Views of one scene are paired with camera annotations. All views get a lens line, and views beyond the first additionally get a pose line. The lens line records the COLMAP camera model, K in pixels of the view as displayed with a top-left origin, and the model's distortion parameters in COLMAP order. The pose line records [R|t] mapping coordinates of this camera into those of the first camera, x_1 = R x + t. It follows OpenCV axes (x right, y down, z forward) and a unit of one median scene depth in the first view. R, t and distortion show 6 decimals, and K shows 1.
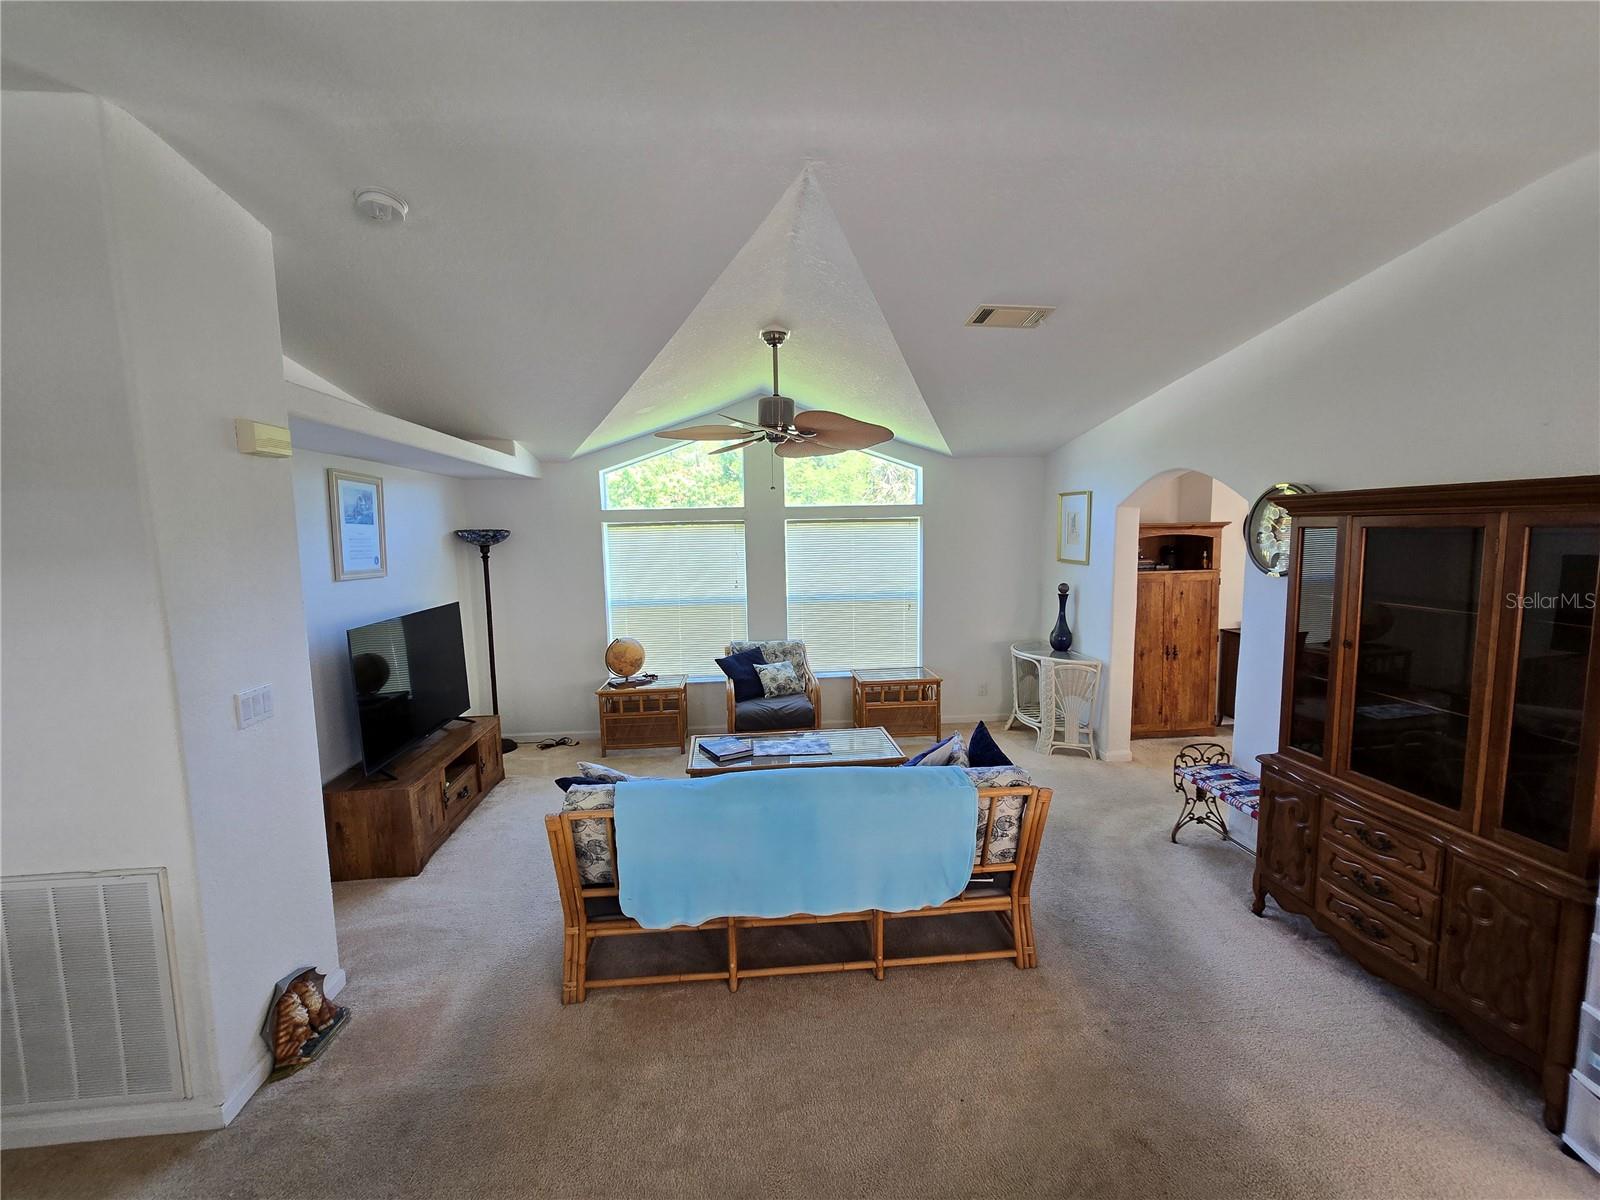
lens RADIAL K [[663.0, 0, 800.0], [0, 663.0, 600.0], [0, 0, 1]] dist [0.000299, 0.000038]
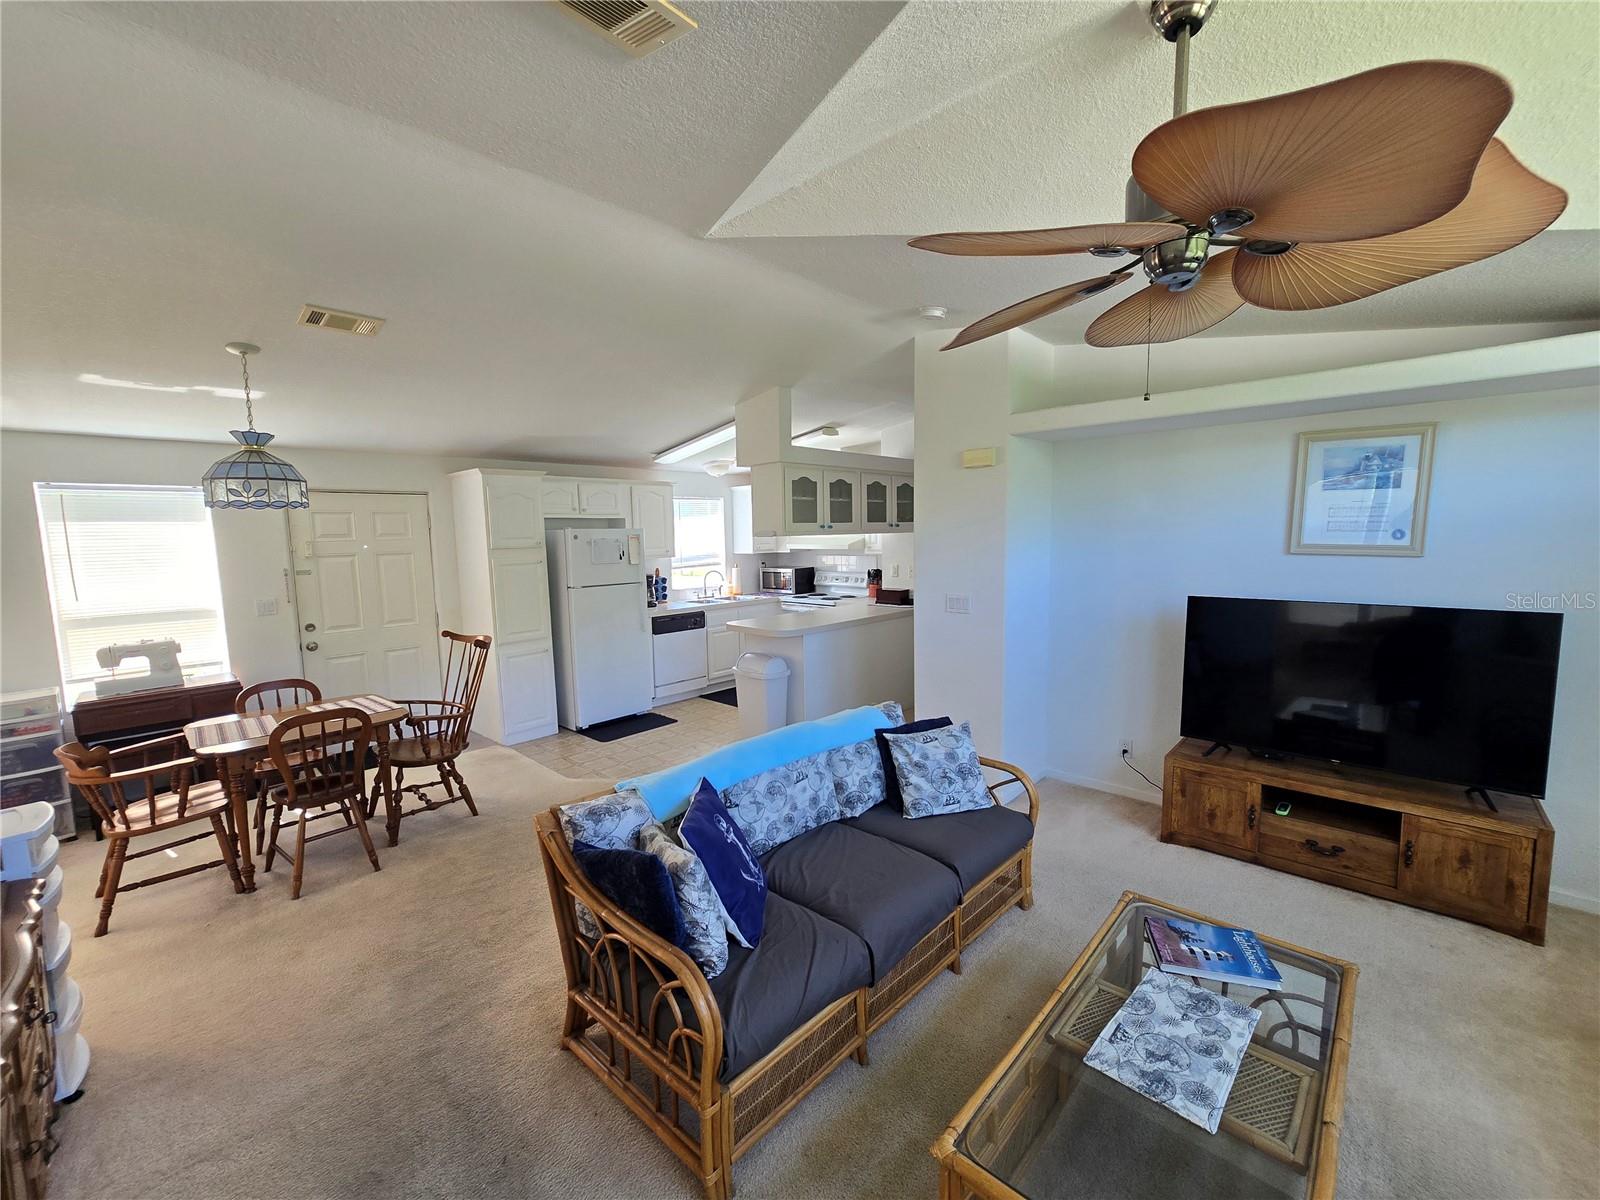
lens RADIAL K [[663.0, 0, 800.0], [0, 663.0, 600.0], [0, 0, 1]] dist [0.000299, 0.000038]
pose [[-0.739713, 0.099686, -0.665498, 0.430764], [-0.043240, 0.979882, 0.194840, -0.113606], [0.671532, 0.172901, -0.720520, 1.187708]]
